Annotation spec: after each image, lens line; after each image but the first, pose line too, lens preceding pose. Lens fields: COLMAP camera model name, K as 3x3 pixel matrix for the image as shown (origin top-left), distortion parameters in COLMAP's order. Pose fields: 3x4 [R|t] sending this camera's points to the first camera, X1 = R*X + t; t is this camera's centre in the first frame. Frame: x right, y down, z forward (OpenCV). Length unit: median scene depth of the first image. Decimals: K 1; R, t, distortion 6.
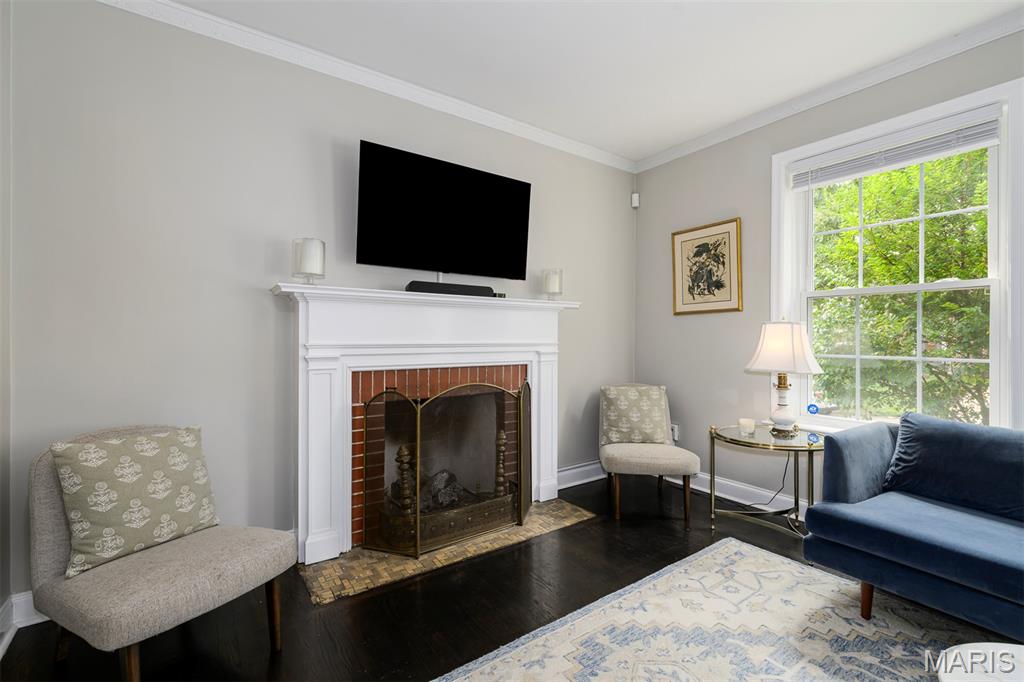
lens RADIAL K [[451.7, 0, 513.6], [0, 451.7, 338.4], [0, 0, 1]] dist [-0.001158, 0.000013]
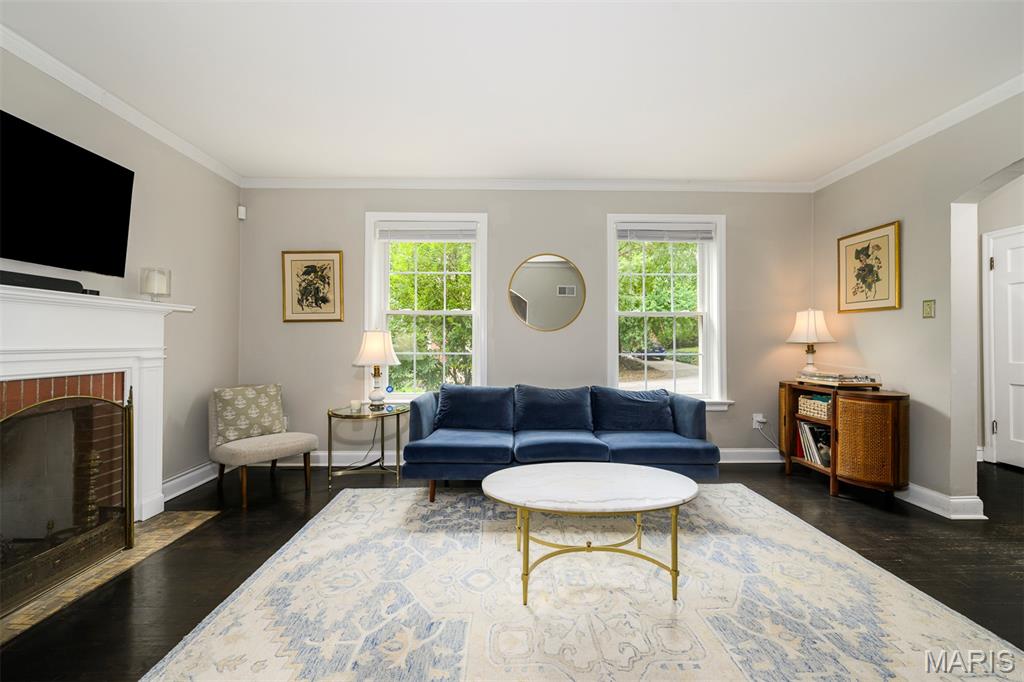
lens RADIAL K [[404.4, 0, 514.6], [0, 404.4, 337.5], [0, 0, 1]] dist [-0.001129, -0.000169]
pose [[0.560743, 0.007117, 0.827959, -0.203331], [0.001659, 0.999951, -0.009719, -0.000900], [-0.827988, 0.006823, 0.560704, -0.087740]]
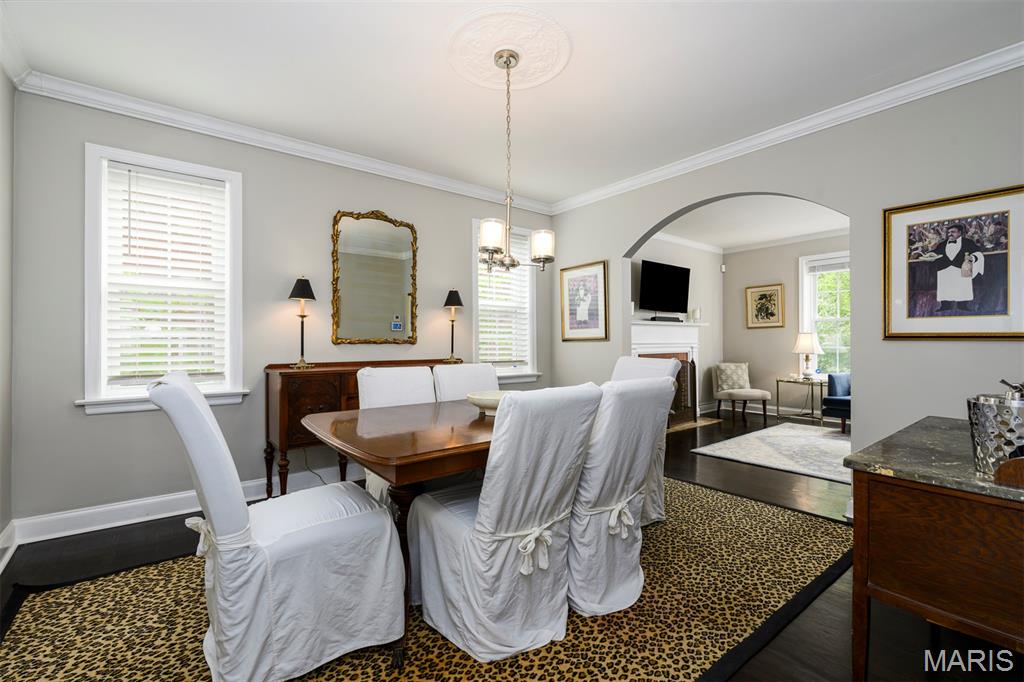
lens RADIAL K [[452.9, 0, 512.0], [0, 452.9, 341.0], [0, 0, 1]] dist [0.000429, 0.001112]
pose [[0.998841, -0.007567, 0.047543, -0.919867], [0.007658, 0.999969, -0.001734, -0.001001], [-0.047528, 0.002096, 0.998868, -1.123759]]
